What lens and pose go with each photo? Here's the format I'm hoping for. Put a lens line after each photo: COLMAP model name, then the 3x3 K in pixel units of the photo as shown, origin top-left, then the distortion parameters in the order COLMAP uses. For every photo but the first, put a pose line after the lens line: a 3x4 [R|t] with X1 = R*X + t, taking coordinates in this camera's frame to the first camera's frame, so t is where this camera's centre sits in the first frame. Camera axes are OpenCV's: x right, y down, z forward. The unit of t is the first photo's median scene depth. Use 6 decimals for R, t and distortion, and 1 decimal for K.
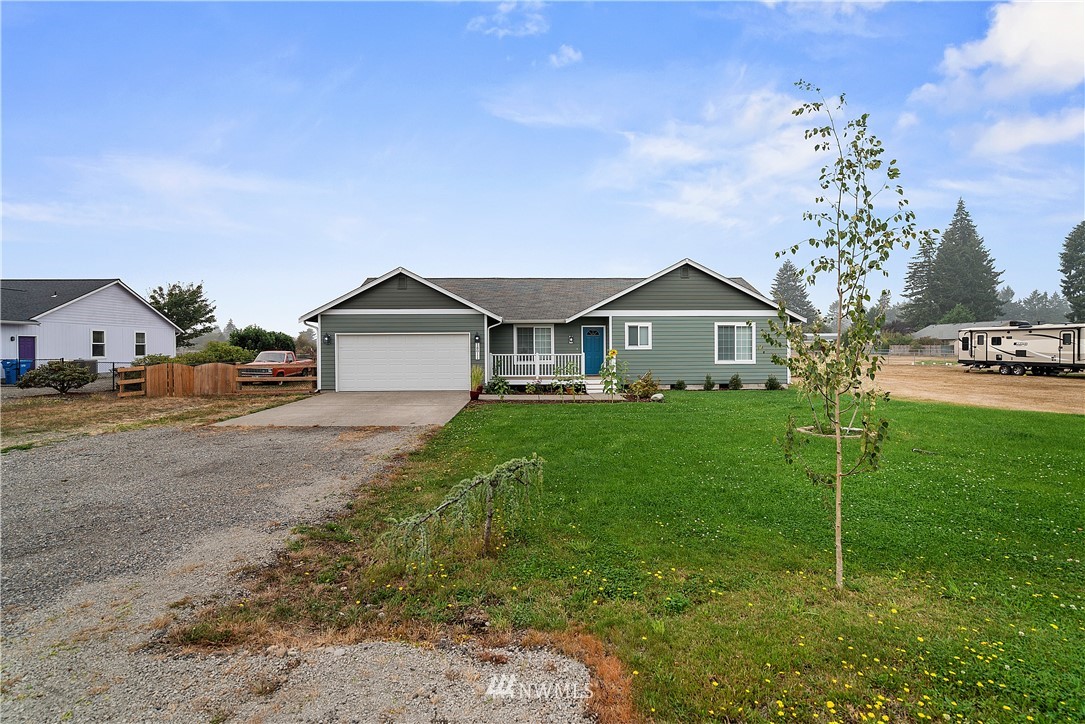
lens RADIAL K [[499.5, 0, 542.3], [0, 499.5, 349.7], [0, 0, 1]] dist [-0.001968, -0.000169]
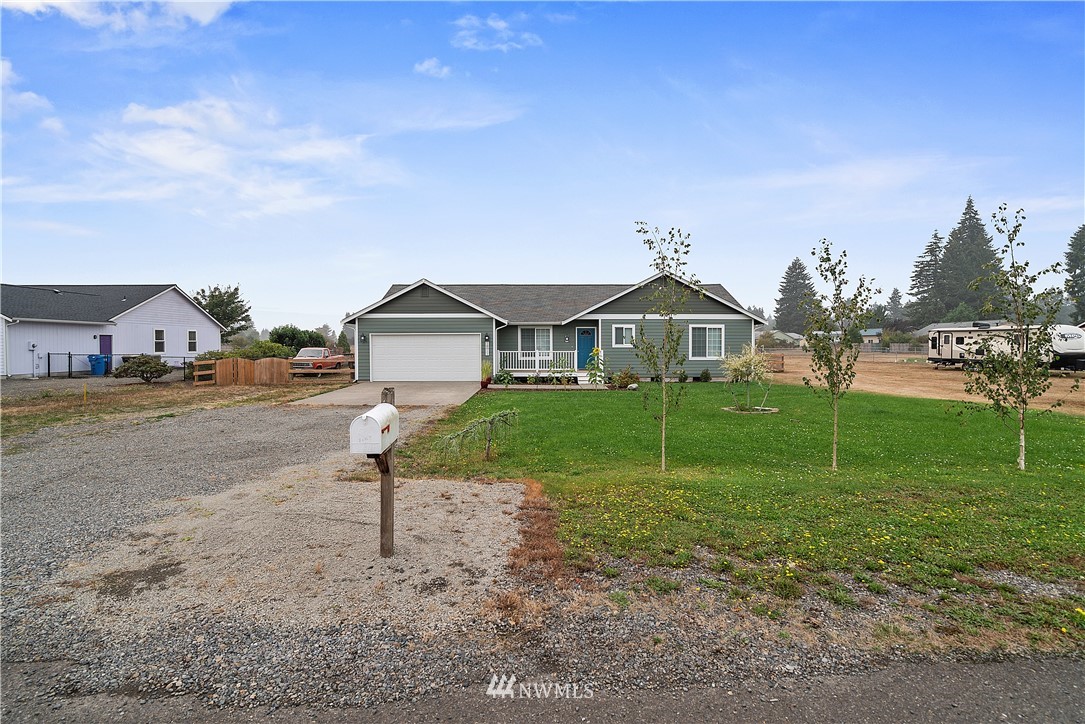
lens RADIAL K [[499.5, 0, 542.3], [0, 499.5, 349.7], [0, 0, 1]] dist [-0.001968, -0.000169]
pose [[0.999702, 0.003126, -0.024217, 0.029371], [-0.002965, 0.999973, 0.006694, -0.002699], [0.024237, -0.006620, 0.999684, -0.180915]]
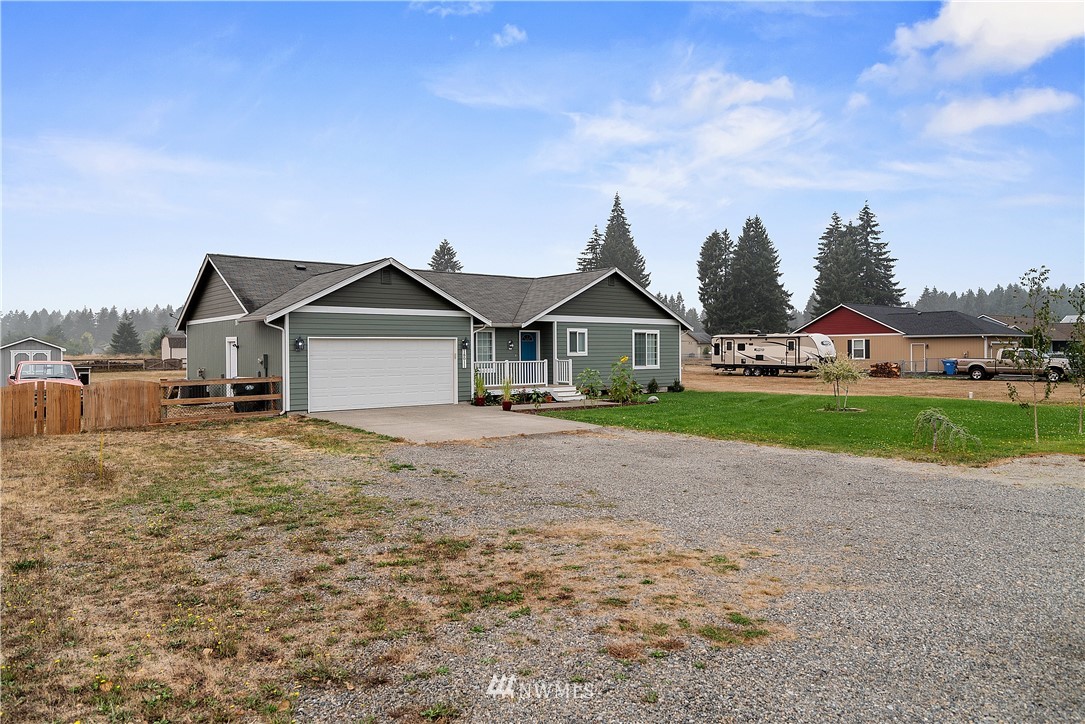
lens RADIAL K [[726.1, 0, 542.5], [0, 726.1, 362.0], [0, 0, 1]] dist [0.017276, -0.002940]
pose [[0.796857, -0.009332, 0.604095, -0.729933], [0.002920, 0.999929, 0.011595, -0.005303], [-0.604161, -0.007476, 0.796828, -0.101992]]
